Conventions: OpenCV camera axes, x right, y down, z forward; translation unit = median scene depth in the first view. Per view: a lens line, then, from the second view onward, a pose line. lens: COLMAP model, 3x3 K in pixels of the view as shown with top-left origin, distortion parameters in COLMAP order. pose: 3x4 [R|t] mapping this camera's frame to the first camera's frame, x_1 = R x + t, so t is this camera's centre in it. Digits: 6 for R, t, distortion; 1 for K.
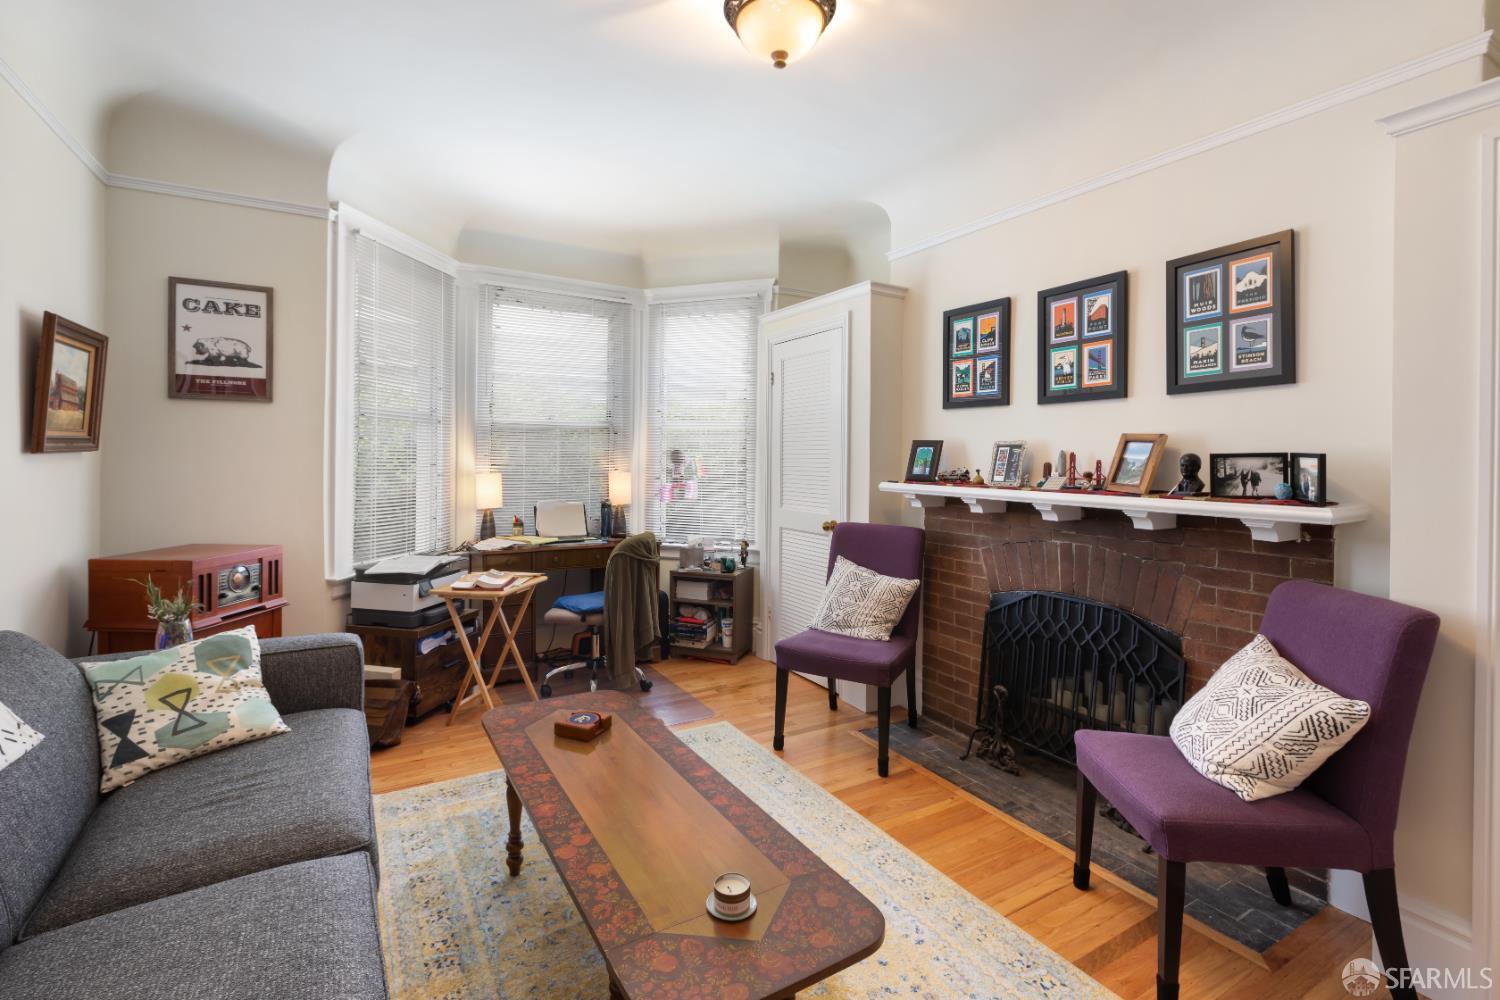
lens RADIAL K [[686.2, 0, 736.4], [0, 686.2, 461.9], [0, 0, 1]] dist [0.002884, 0.000113]
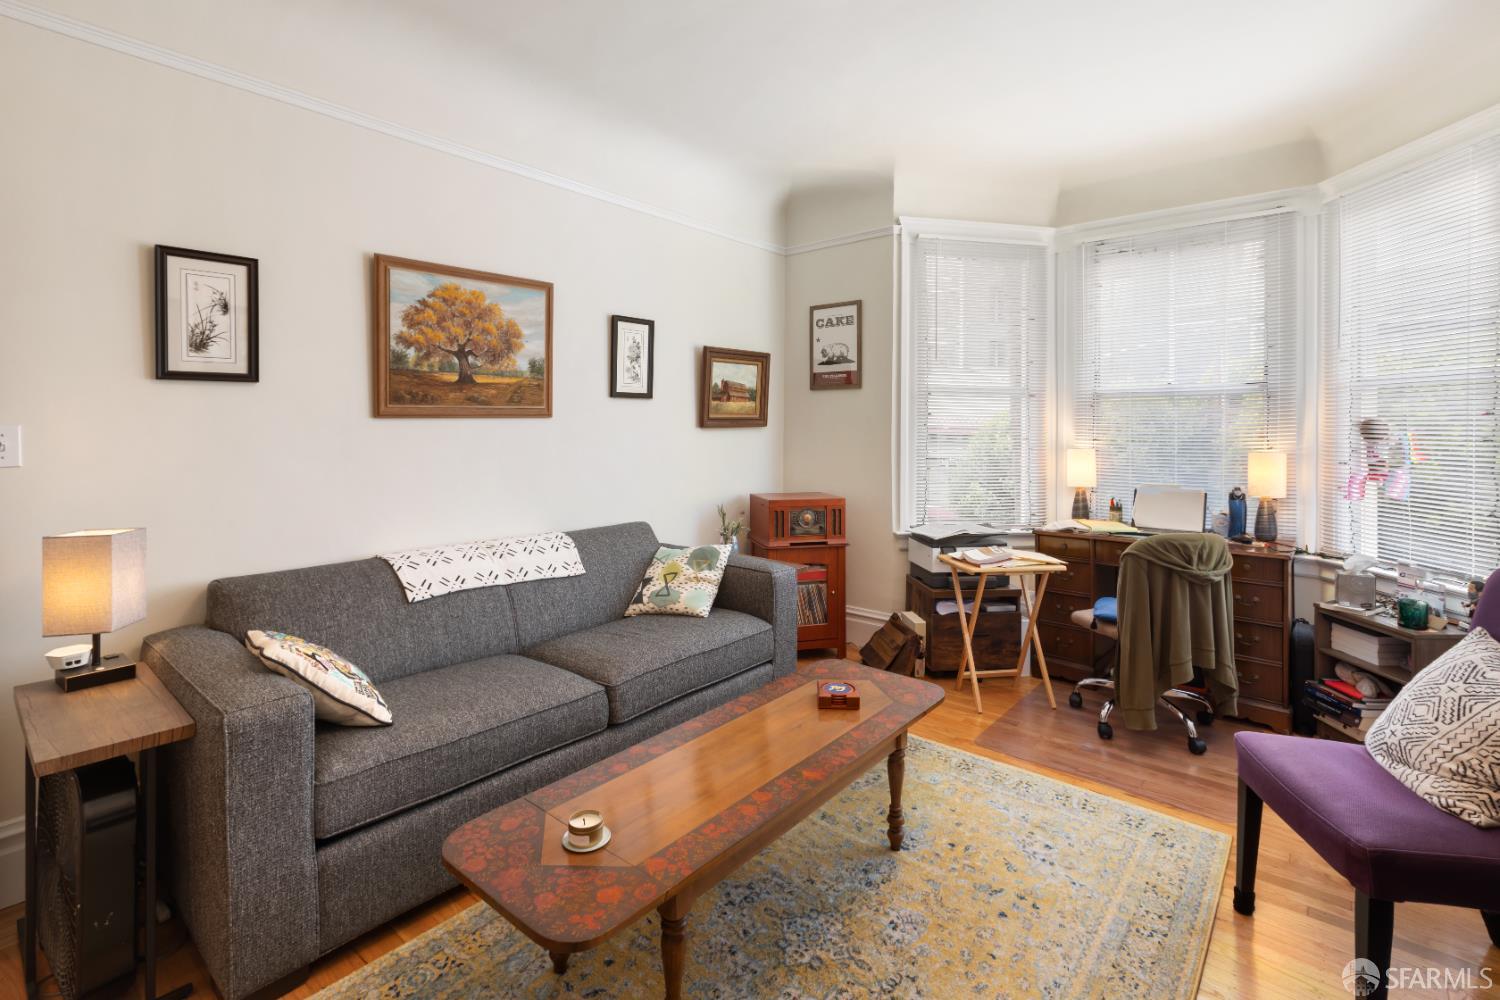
lens RADIAL K [[686.2, 0, 750.4], [0, 686.2, 422.9], [0, 0, 1]] dist [0.002884, 0.000113]
pose [[0.345366, -0.014152, -0.938361, 0.467728], [-0.009533, 0.999782, -0.018587, 0.004776], [0.938420, 0.015364, 0.345156, 0.364895]]
